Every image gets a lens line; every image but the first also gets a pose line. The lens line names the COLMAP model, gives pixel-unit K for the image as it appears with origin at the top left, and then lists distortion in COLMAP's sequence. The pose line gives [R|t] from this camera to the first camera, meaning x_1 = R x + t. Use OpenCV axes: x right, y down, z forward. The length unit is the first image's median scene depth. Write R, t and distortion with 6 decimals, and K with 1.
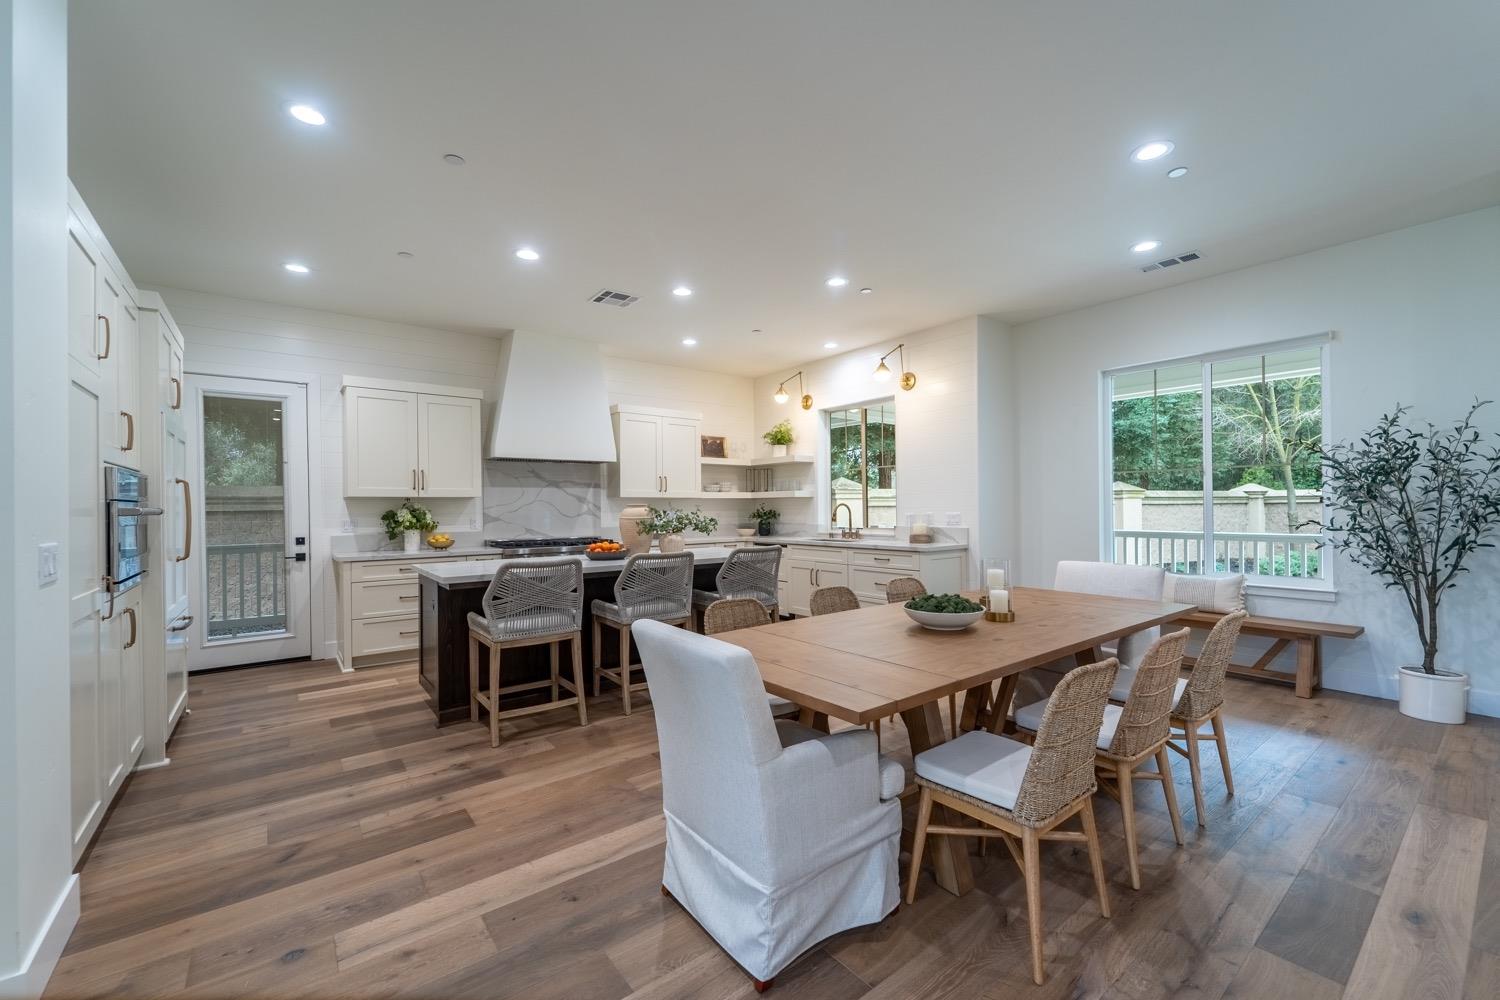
lens RADIAL K [[607.3, 0, 747.8], [0, 607.3, 508.8], [0, 0, 1]] dist [0.008629, -0.003240]
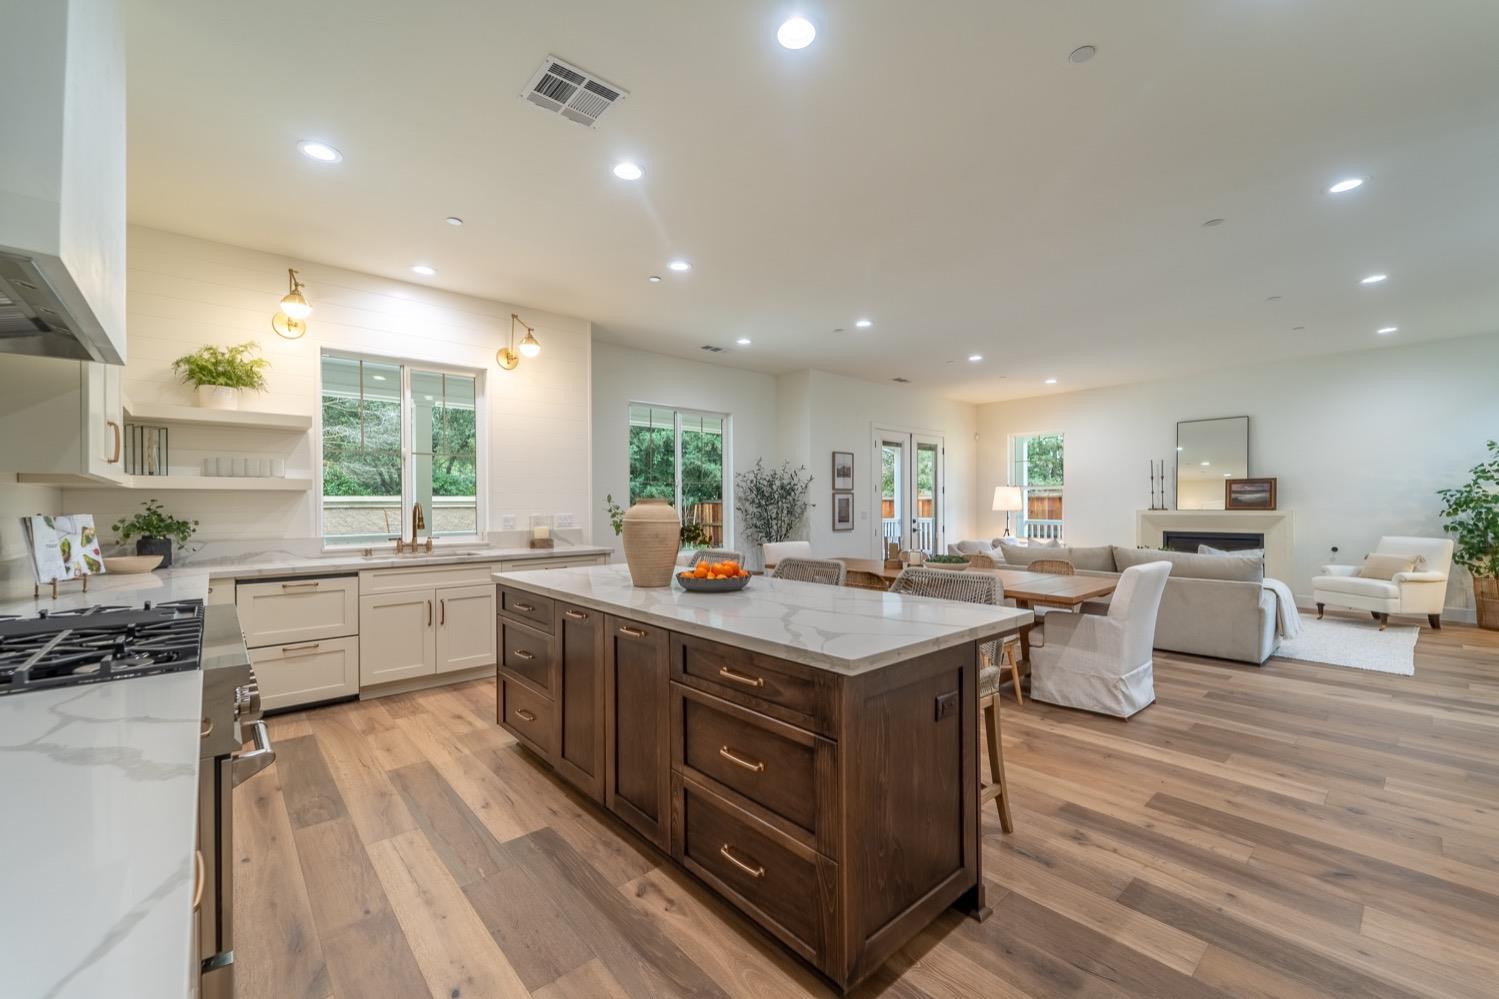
lens RADIAL K [[606.9, 0, 751.7], [0, 606.9, 507.5], [0, 0, 1]] dist [0.008629, -0.003240]
pose [[-0.069641, 0.006371, 0.997552, -0.673753], [0.008439, 0.999948, -0.005797, 0.004860], [-0.997536, 0.008015, -0.069691, 0.813944]]
